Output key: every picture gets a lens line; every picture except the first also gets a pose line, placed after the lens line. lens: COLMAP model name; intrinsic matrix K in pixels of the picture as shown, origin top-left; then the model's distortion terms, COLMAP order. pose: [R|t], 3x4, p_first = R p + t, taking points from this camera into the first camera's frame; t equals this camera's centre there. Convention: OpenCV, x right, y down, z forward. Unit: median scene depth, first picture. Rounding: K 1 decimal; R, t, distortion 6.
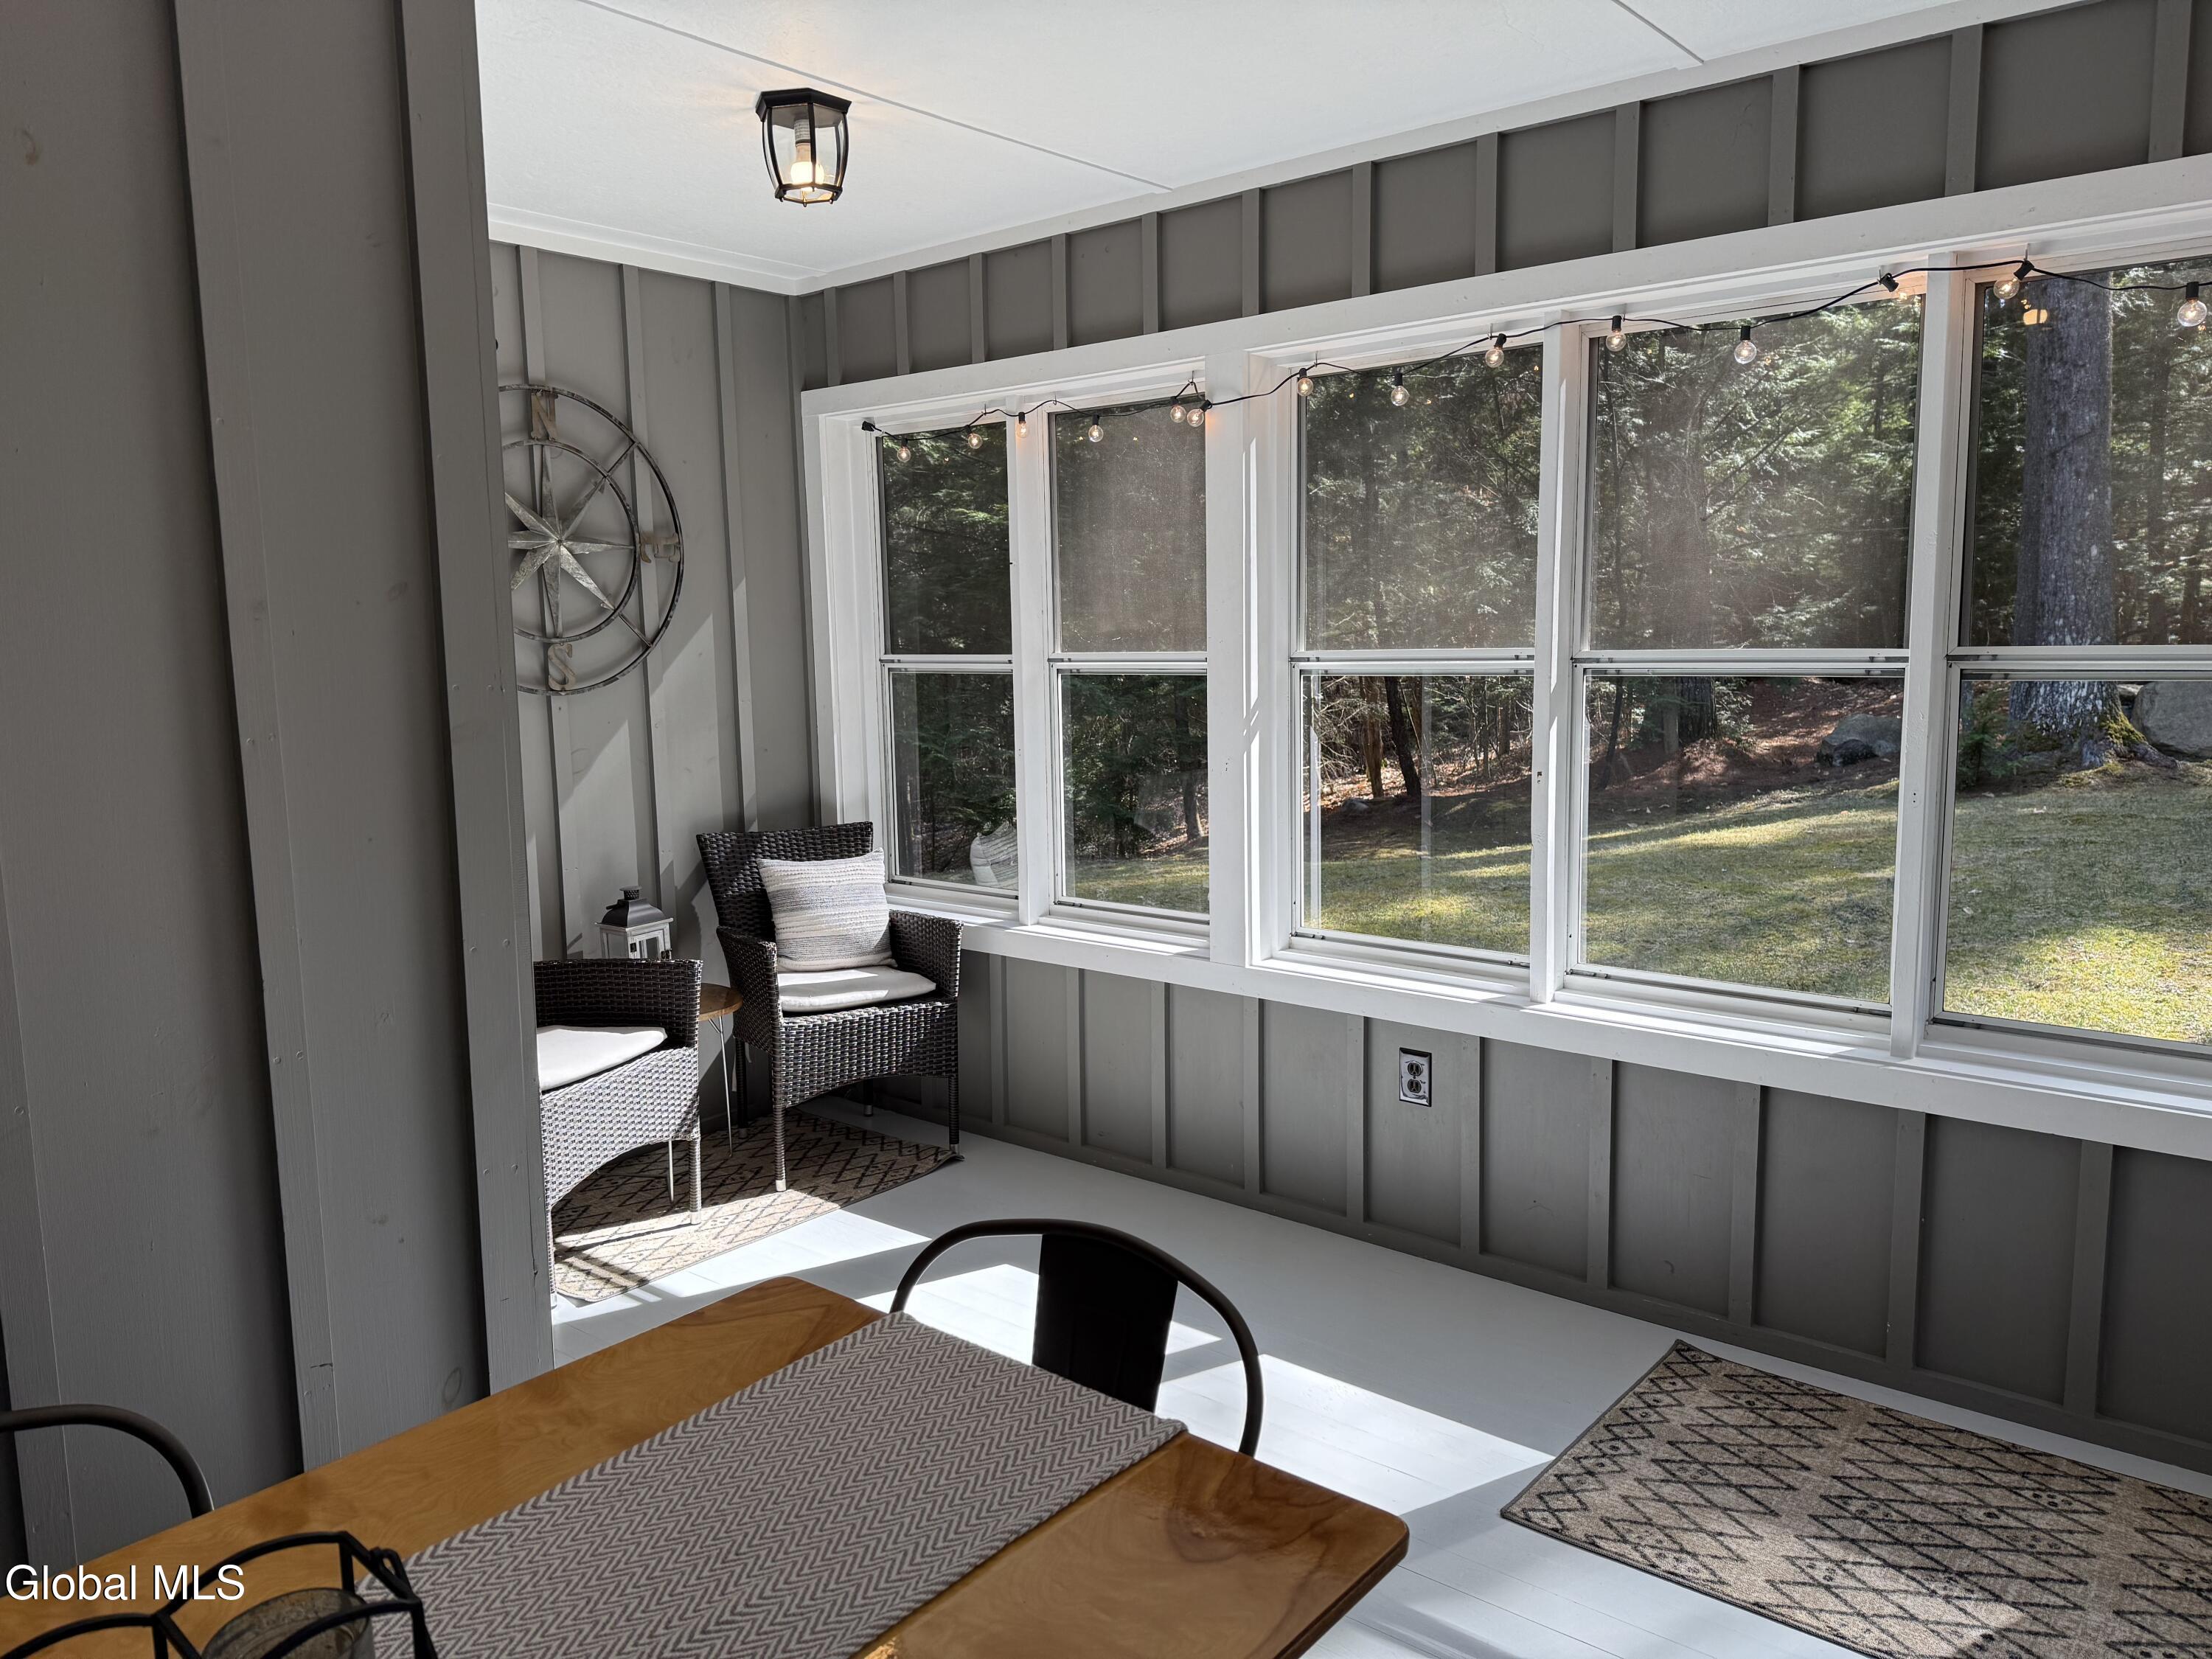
lens RADIAL K [[1539.8, 0, 1127.1], [0, 1539.8, 830.2], [0, 0, 1]] dist [0.058509, -0.064333]
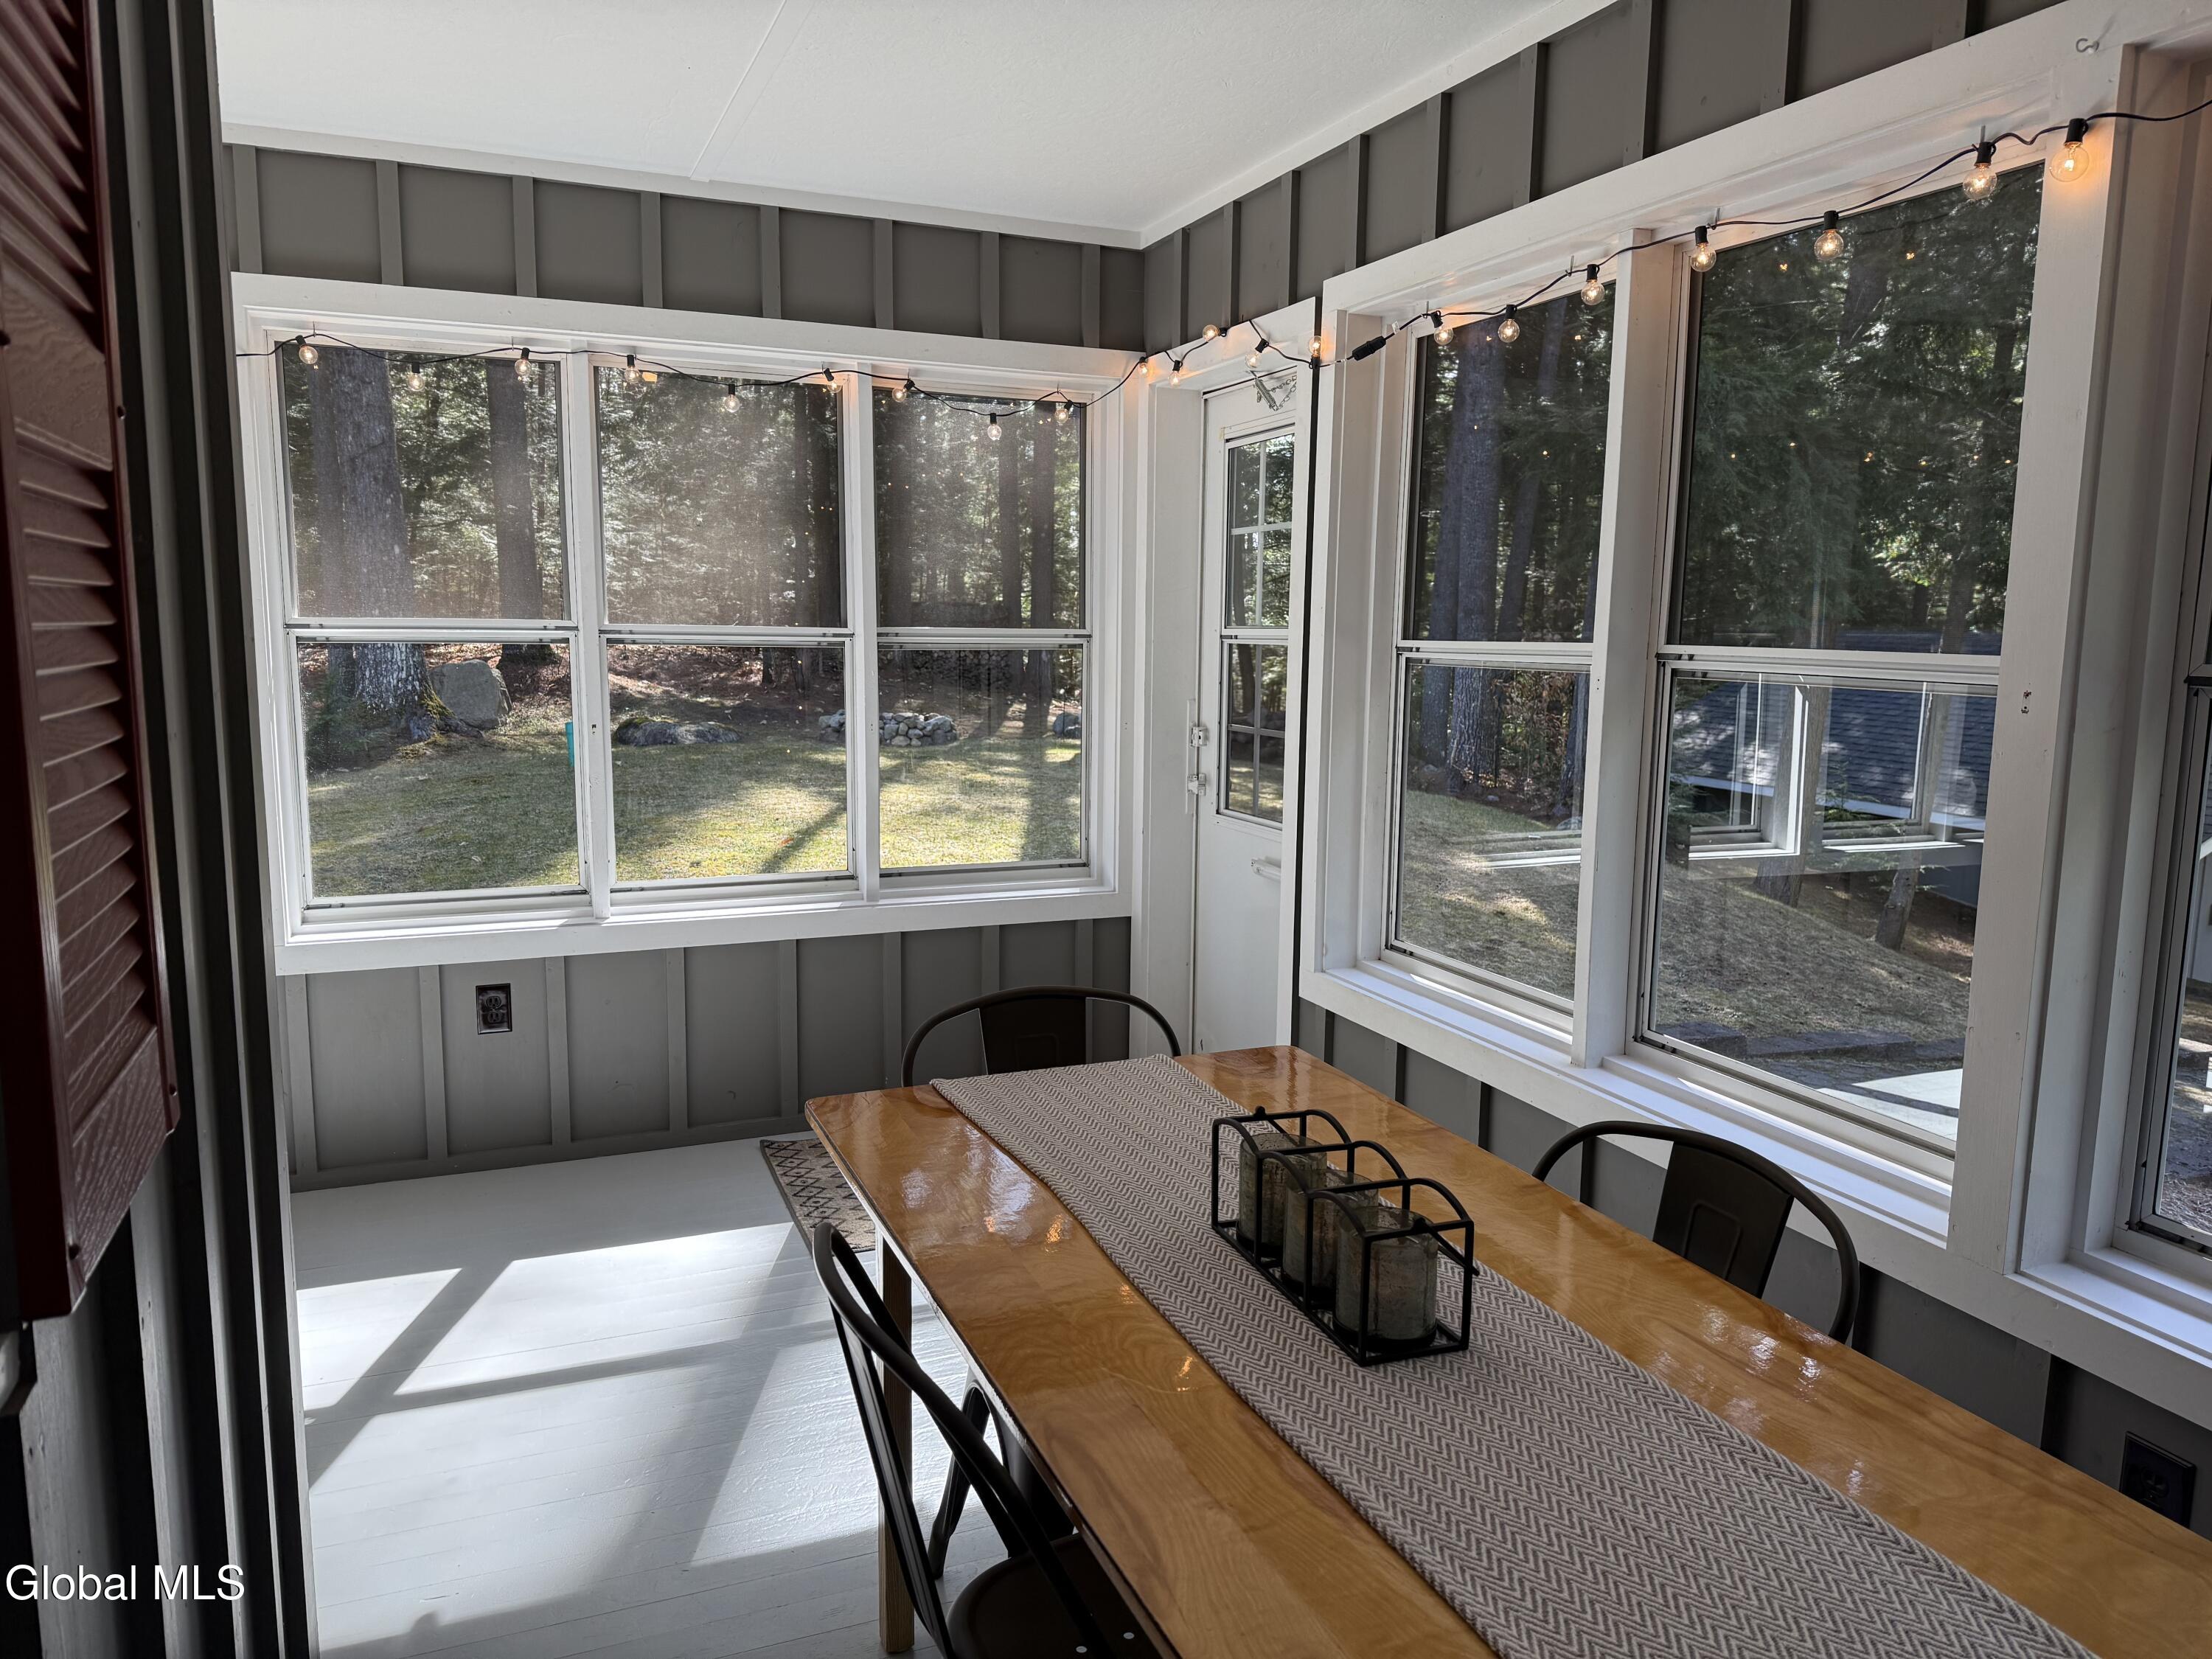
lens RADIAL K [[1539.8, 0, 1103.4], [0, 1539.8, 828.8], [0, 0, 1]] dist [0.058509, -0.064333]
pose [[0.470048, -0.099111, 0.877059, -0.496281], [0.094895, 0.993591, 0.061422, 0.005579], [-0.877525, 0.054357, 0.476440, 0.071617]]
